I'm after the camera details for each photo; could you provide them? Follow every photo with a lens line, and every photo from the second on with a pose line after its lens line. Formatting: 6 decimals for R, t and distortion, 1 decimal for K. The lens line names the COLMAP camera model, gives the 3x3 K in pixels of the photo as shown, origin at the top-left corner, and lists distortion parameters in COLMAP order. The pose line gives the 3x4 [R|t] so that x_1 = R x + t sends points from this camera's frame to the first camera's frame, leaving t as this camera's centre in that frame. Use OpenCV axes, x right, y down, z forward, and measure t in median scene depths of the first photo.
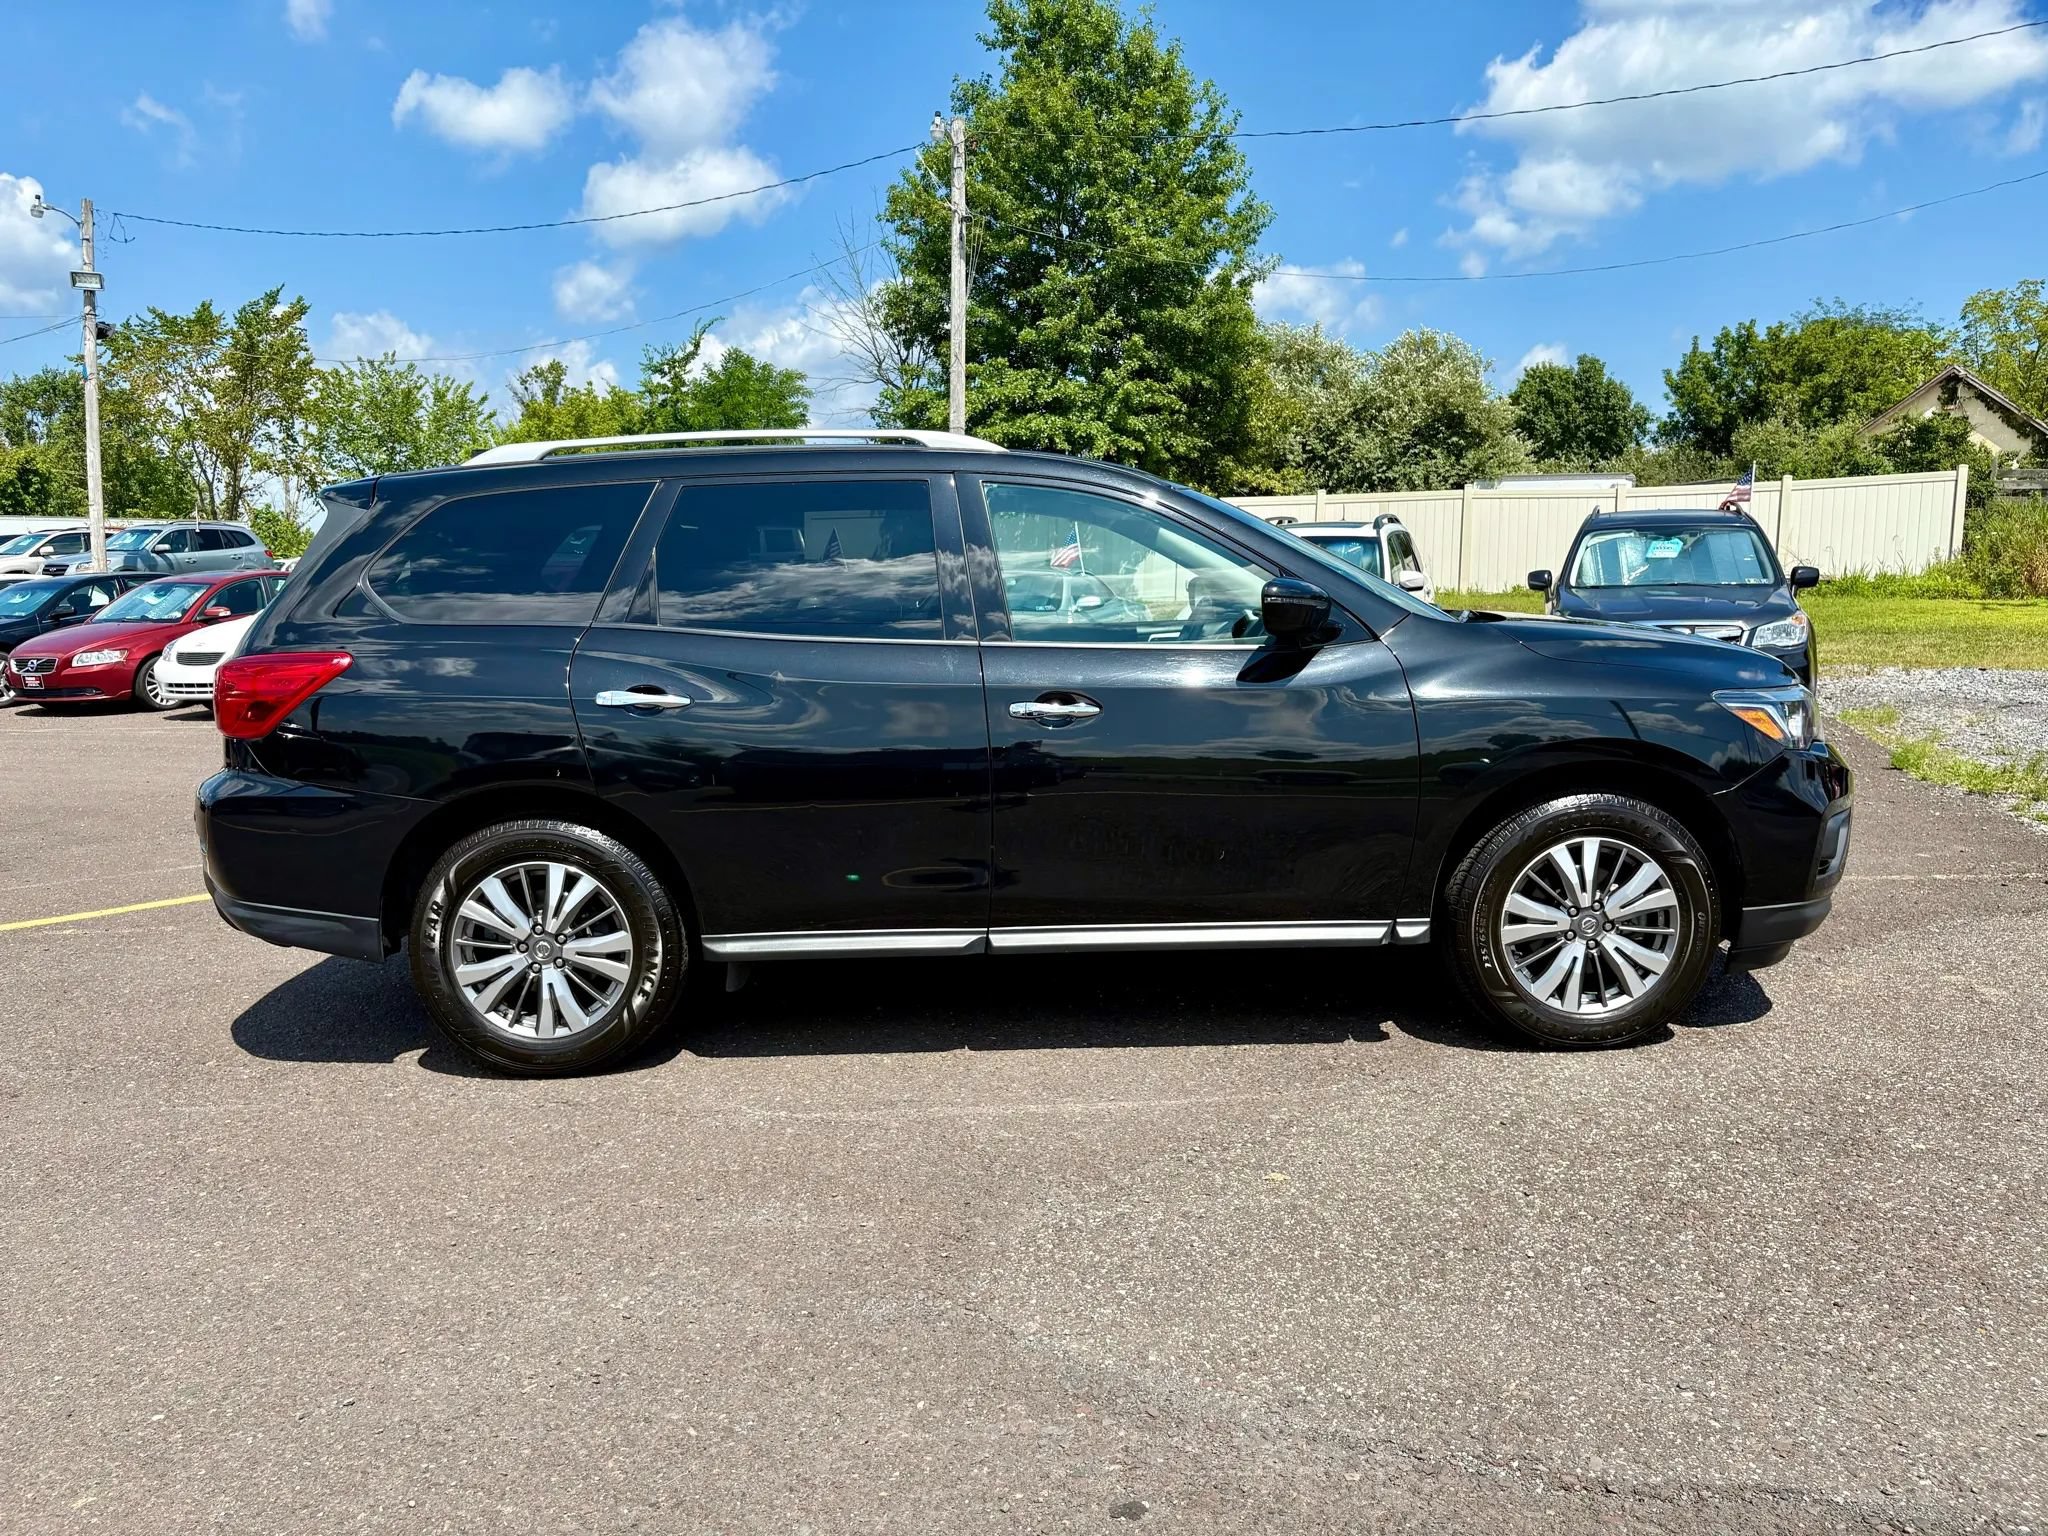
lens RADIAL K [[1586.5, 0, 1042.0], [0, 1586.5, 768.0], [0, 0, 1]] dist [0.007934, -0.007125]
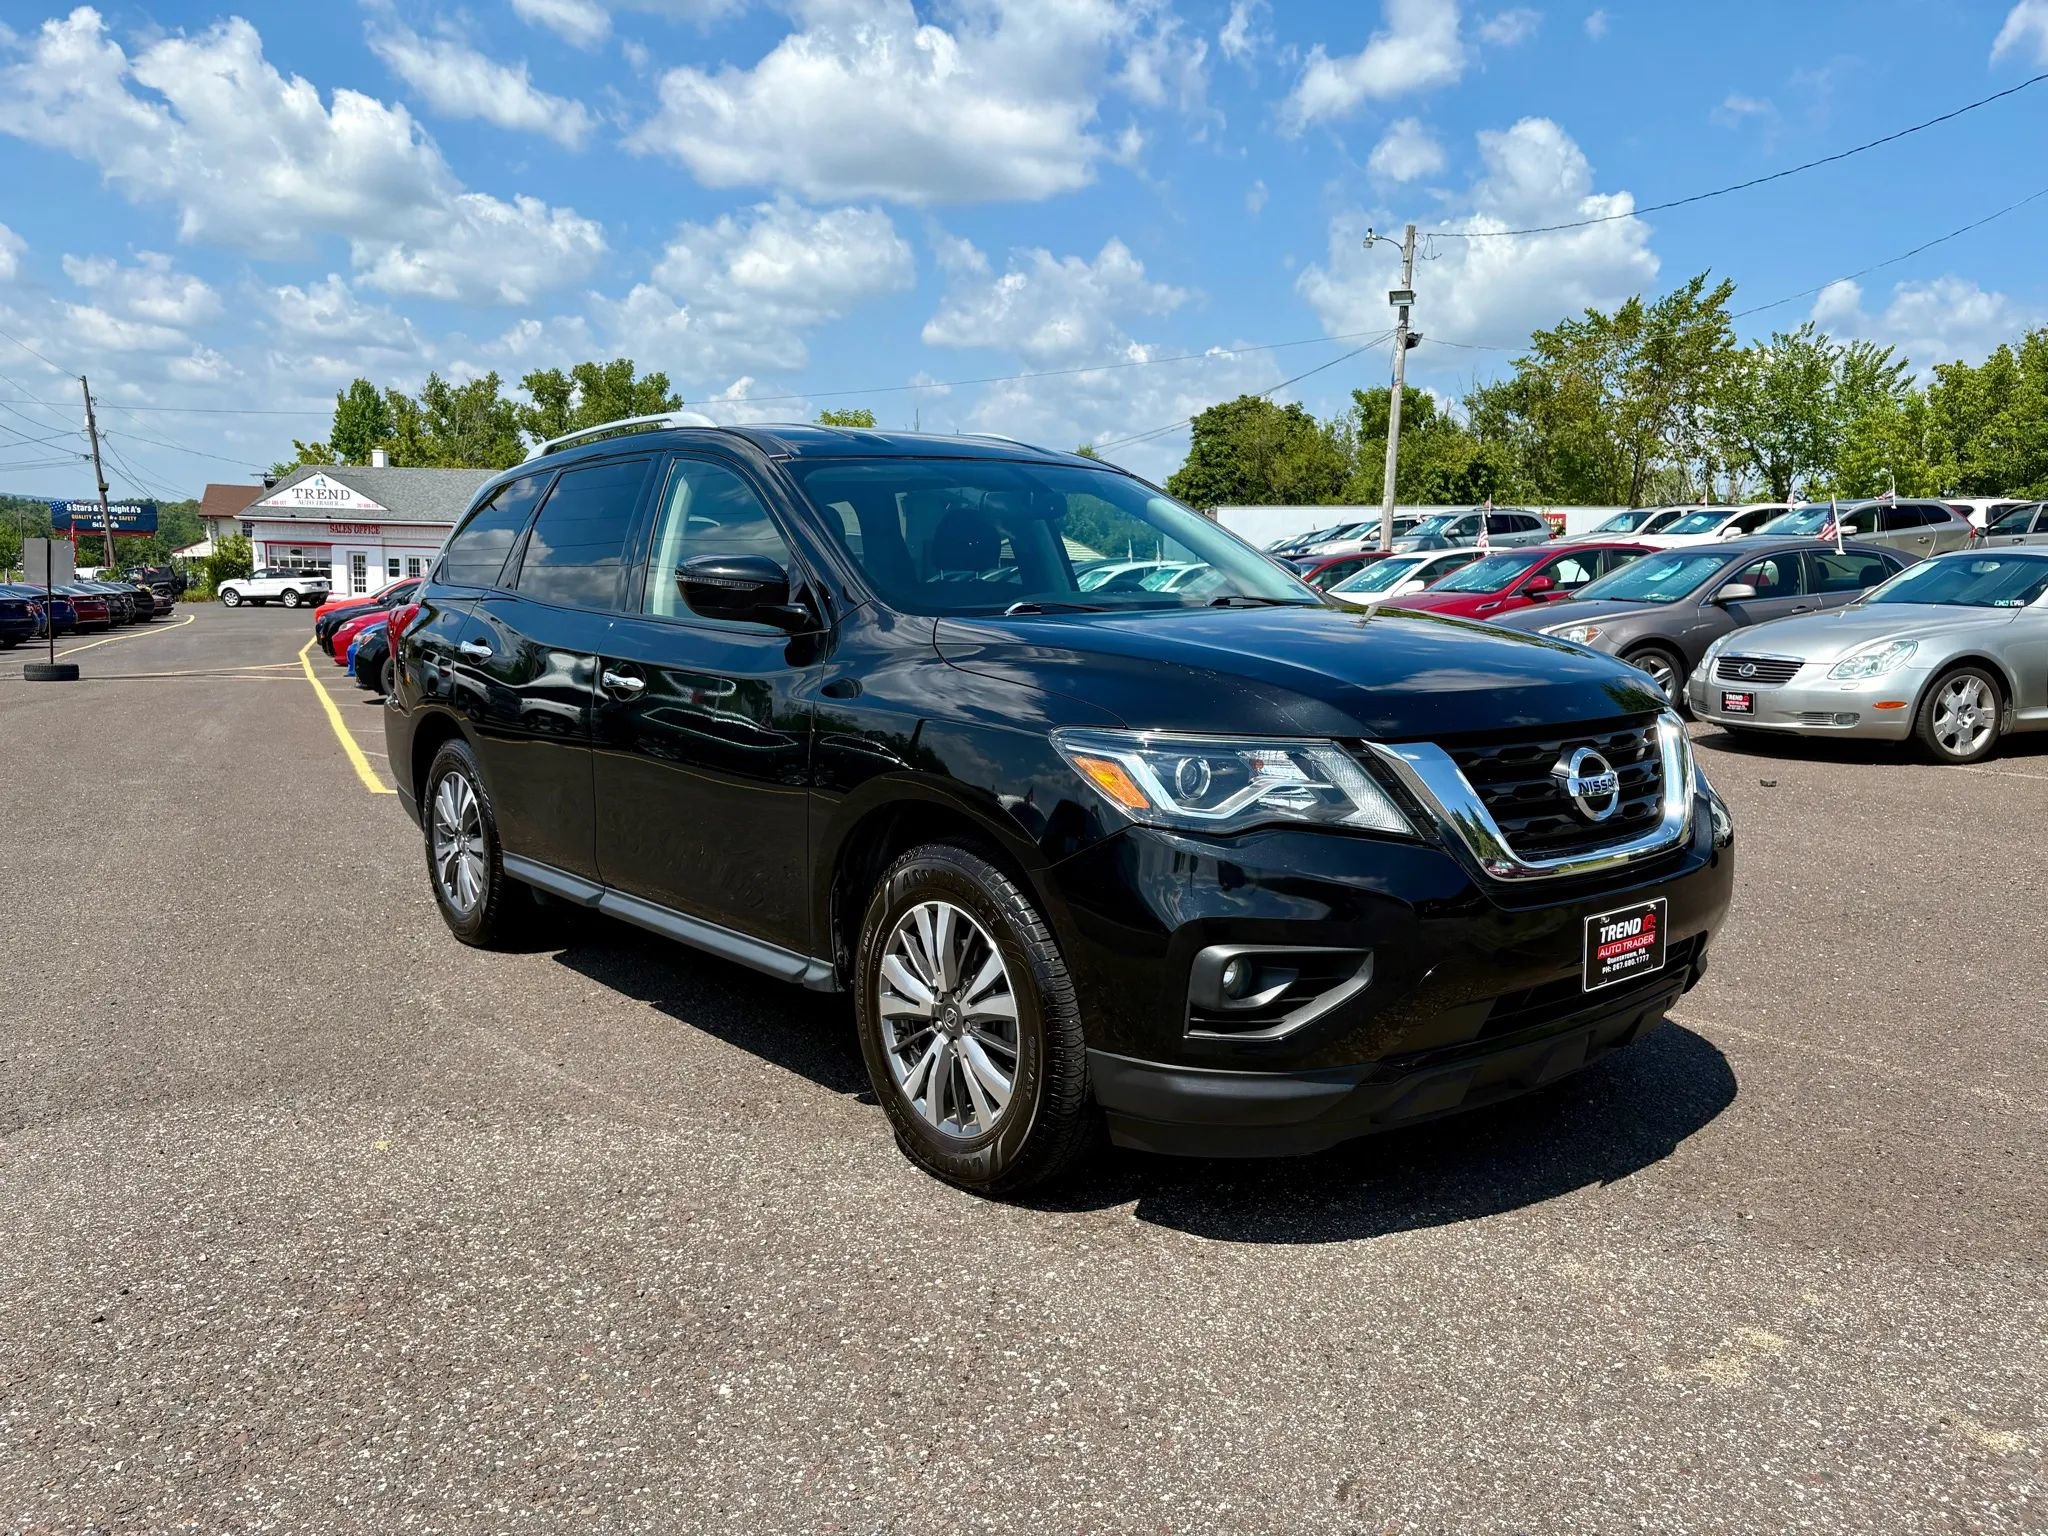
lens RADIAL K [[1586.5, 0, 1042.0], [0, 1586.5, 768.0], [0, 0, 1]] dist [0.007934, -0.007125]
pose [[0.606619, 0.106921, -0.787770, 0.162416], [-0.098673, 0.993379, 0.058845, -0.011322], [0.788845, 0.042035, 0.613153, 0.097903]]
